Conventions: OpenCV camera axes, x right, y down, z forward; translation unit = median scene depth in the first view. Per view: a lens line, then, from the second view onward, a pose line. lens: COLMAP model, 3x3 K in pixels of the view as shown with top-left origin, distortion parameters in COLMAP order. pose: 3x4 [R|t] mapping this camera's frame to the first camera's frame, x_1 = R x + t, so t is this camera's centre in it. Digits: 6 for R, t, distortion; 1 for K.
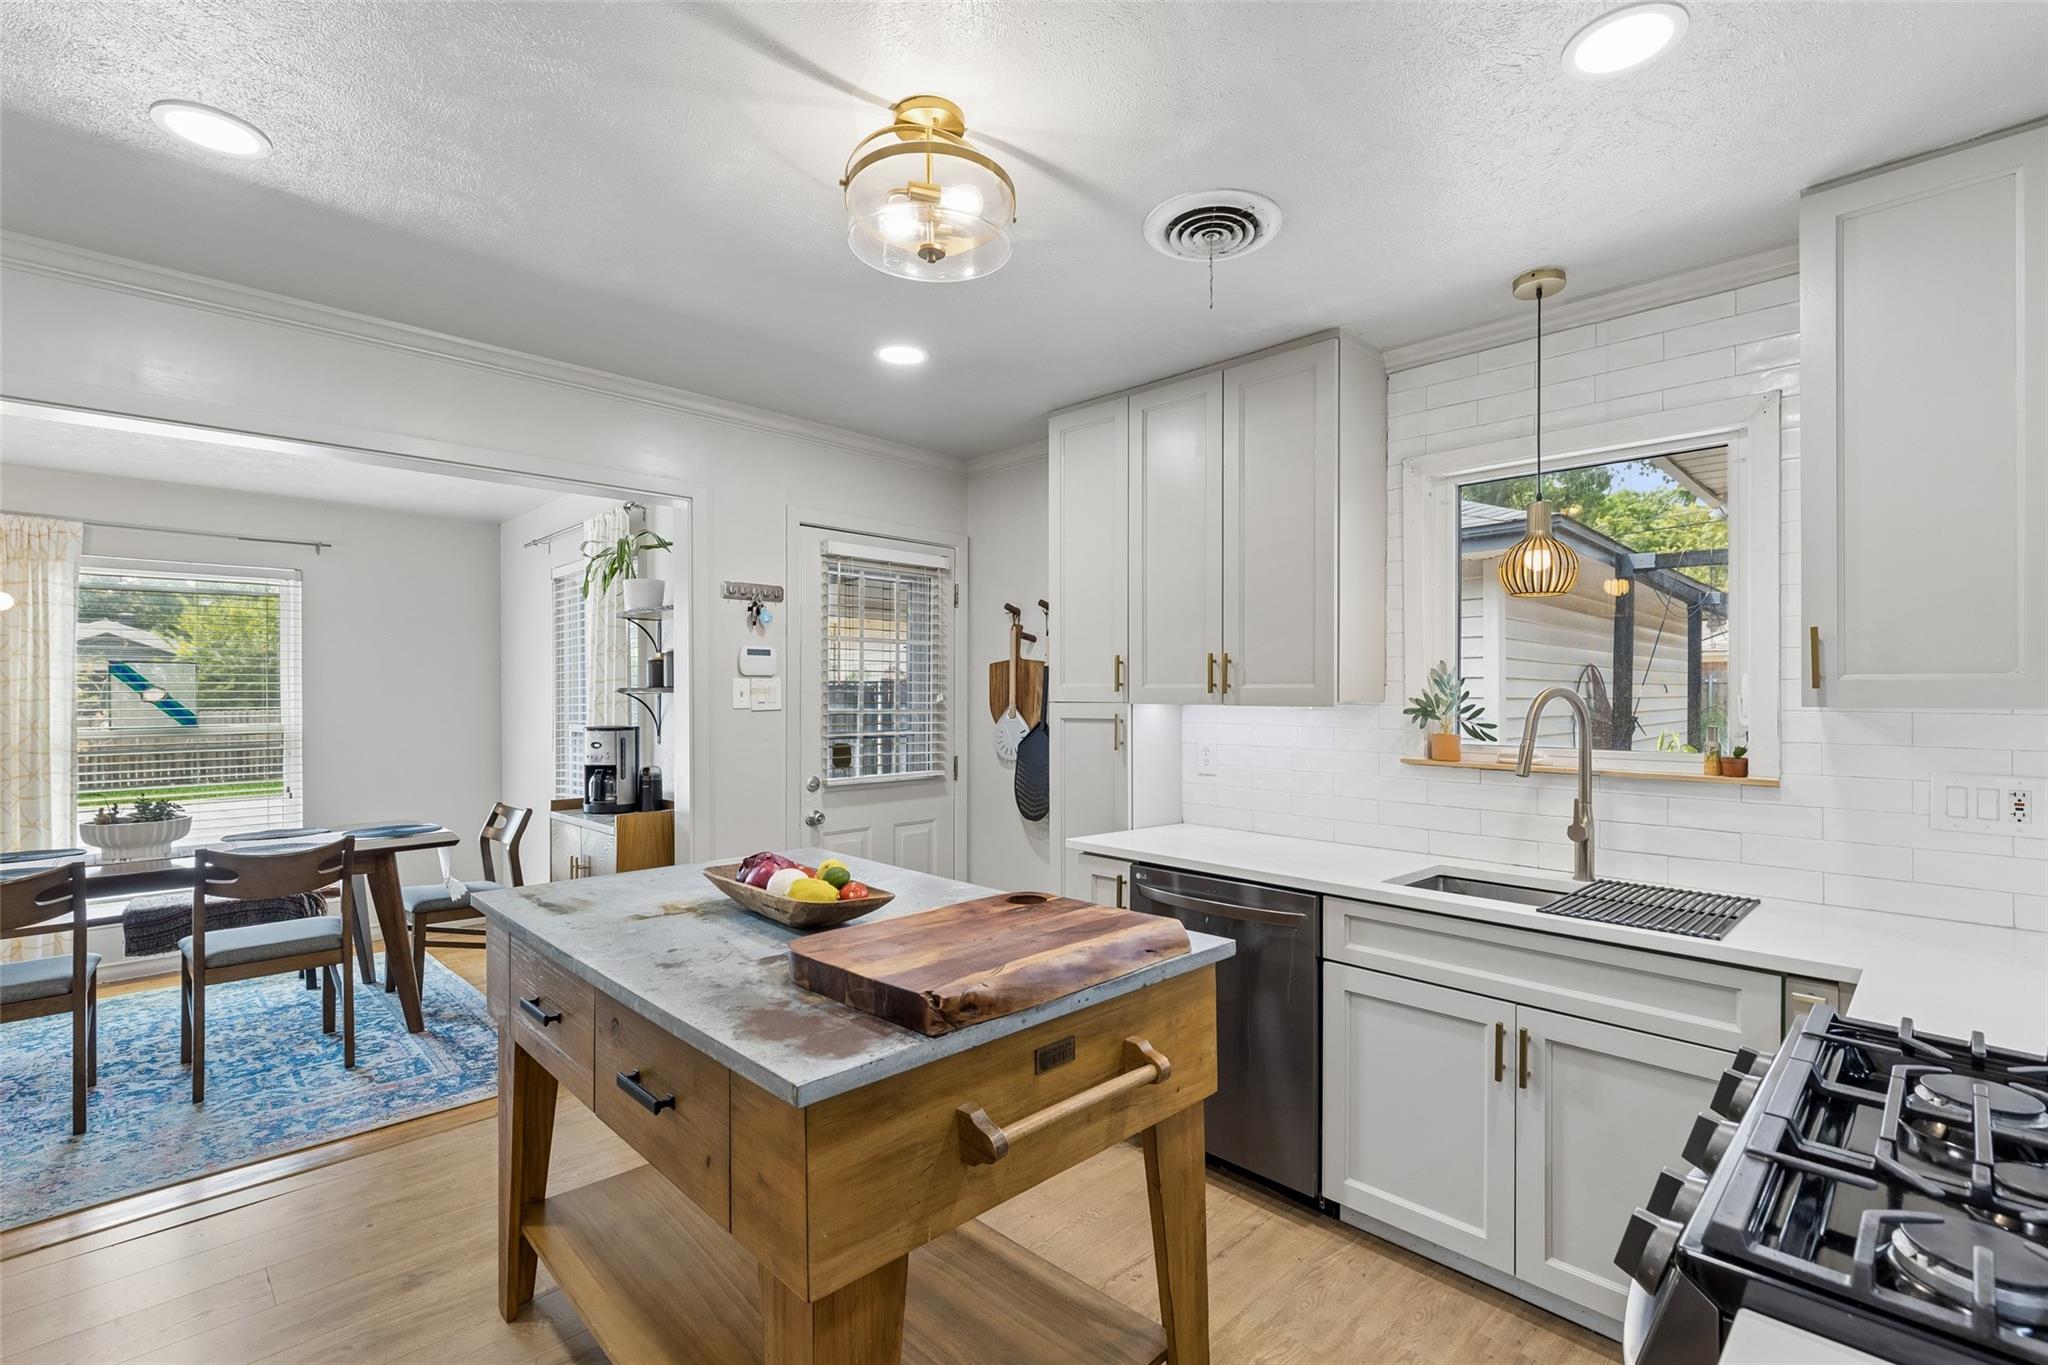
lens RADIAL K [[929.0, 0, 1023.7], [0, 929.0, 702.9], [0, 0, 1]] dist [0.002198, -0.000297]
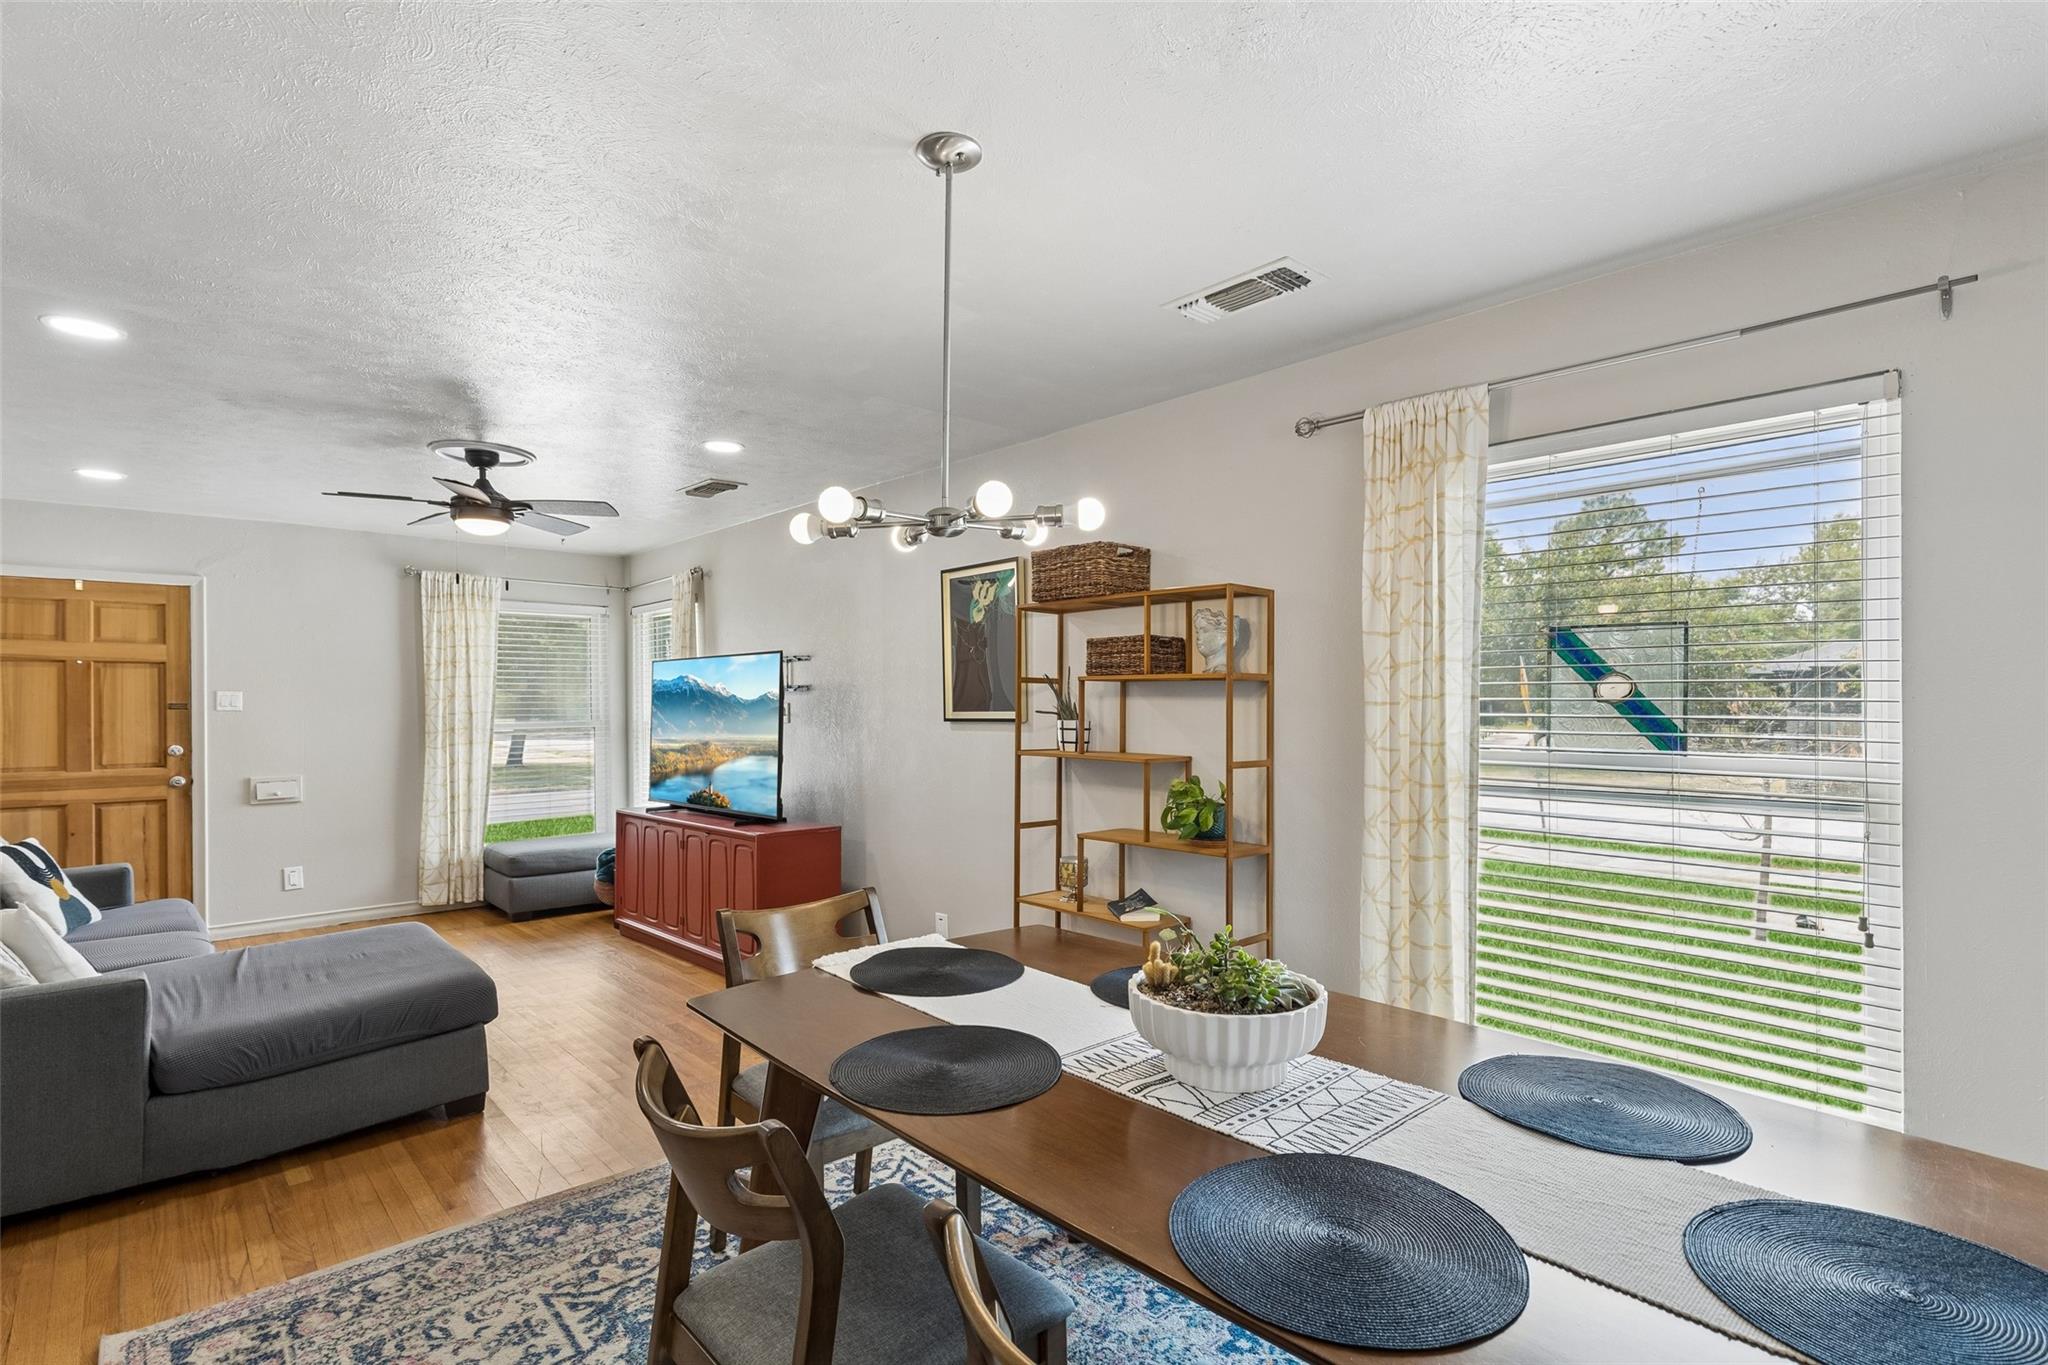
lens RADIAL K [[985.1, 0, 1025.9], [0, 985.1, 691.3], [0, 0, 1]] dist [0.000294, 0.000222]
pose [[-0.029349, 0.004013, -0.999561, -0.384850], [-0.007429, 0.999963, 0.004233, -0.006954], [0.999542, 0.007550, -0.029318, 0.703853]]
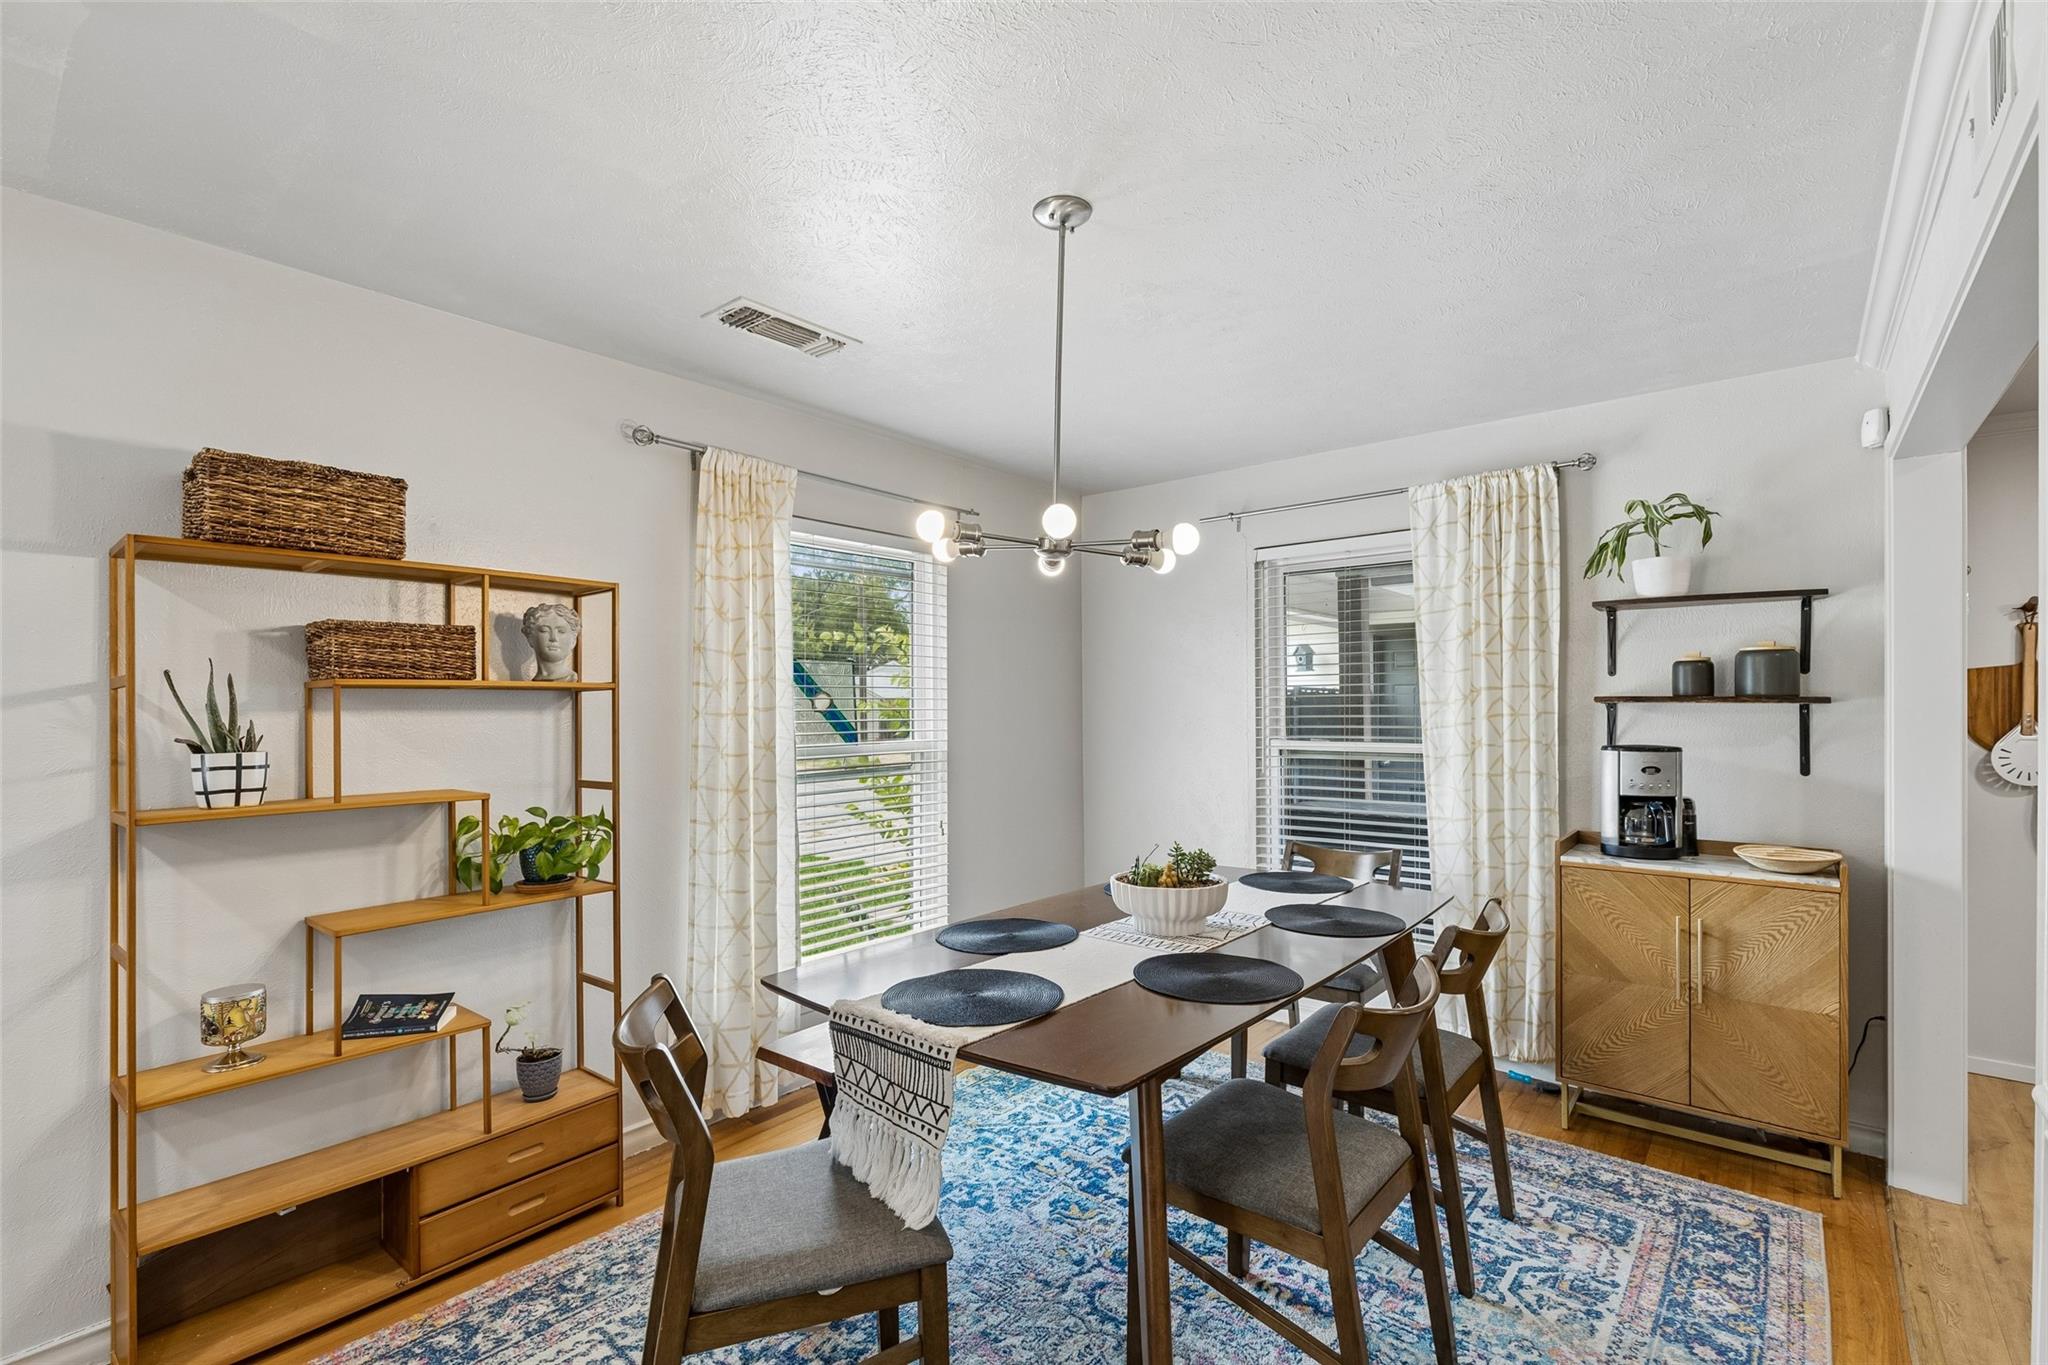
lens RADIAL K [[929.0, 0, 1023.7], [0, 929.0, 702.9], [0, 0, 1]] dist [0.002198, -0.000297]
pose [[0.994415, 0.004971, 0.105424, -0.869070], [-0.003496, 0.999893, -0.014170, 0.002070], [-0.105483, 0.013722, 0.994326, 0.233851]]
